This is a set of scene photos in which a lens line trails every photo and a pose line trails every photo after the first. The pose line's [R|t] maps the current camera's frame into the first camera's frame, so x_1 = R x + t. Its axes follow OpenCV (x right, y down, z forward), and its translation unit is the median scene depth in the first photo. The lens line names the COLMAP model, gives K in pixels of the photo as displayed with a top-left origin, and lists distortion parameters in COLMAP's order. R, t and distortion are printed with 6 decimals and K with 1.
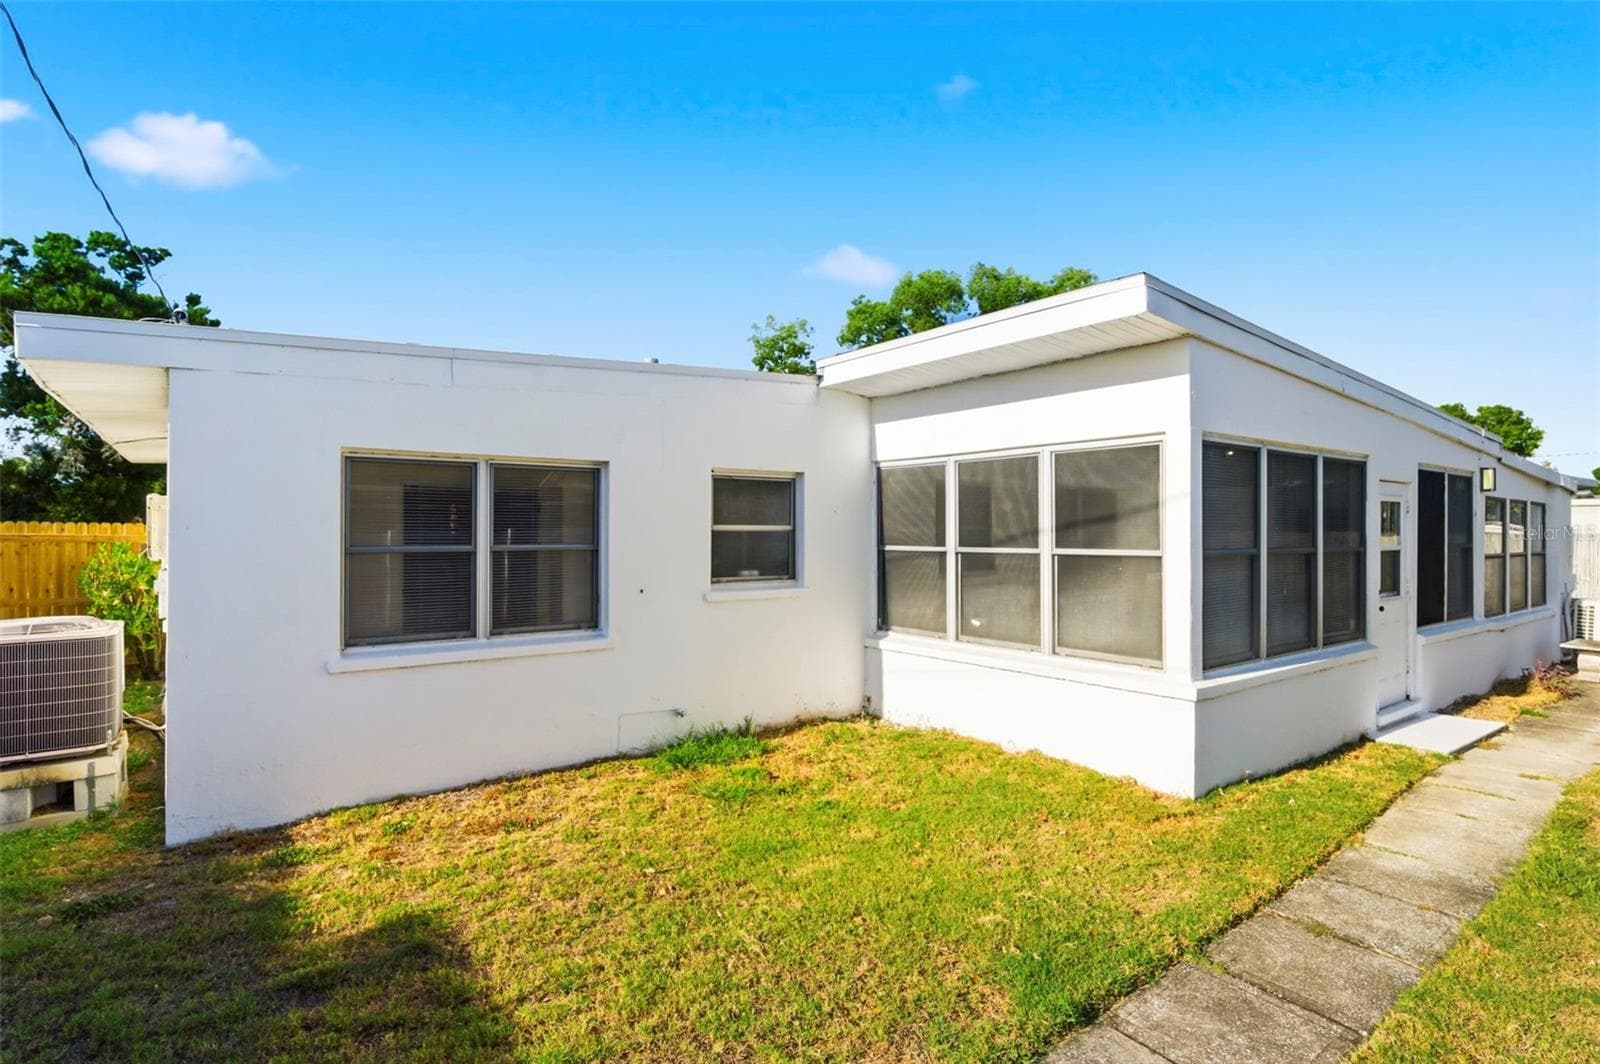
lens RADIAL K [[749.2, 0, 745.2], [0, 749.2, 527.4], [0, 0, 1]] dist [-0.000190, -0.000038]
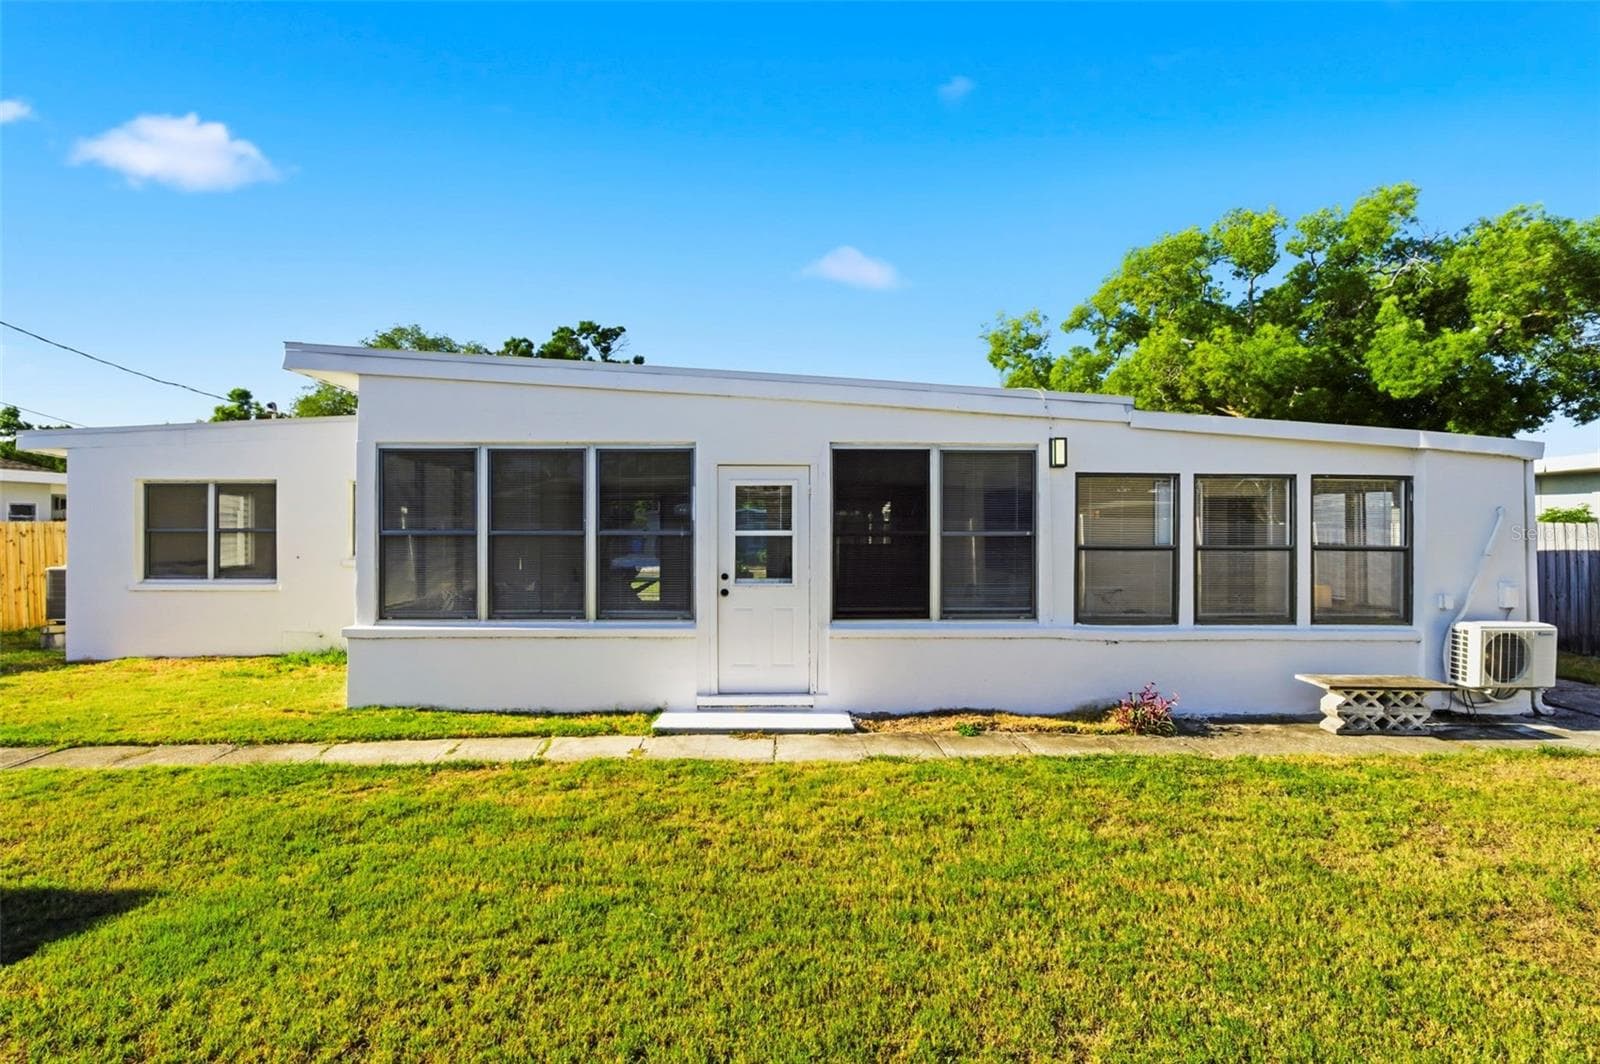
lens RADIAL K [[810.4, 0, 802.9], [0, 810.4, 527.1], [0, 0, 1]] dist [-0.000632, 0.002464]
pose [[0.822899, -0.009876, -0.568101, 1.527296], [-0.003567, 0.999739, -0.022546, 0.045937], [0.568176, 0.020580, 0.822650, 0.144393]]
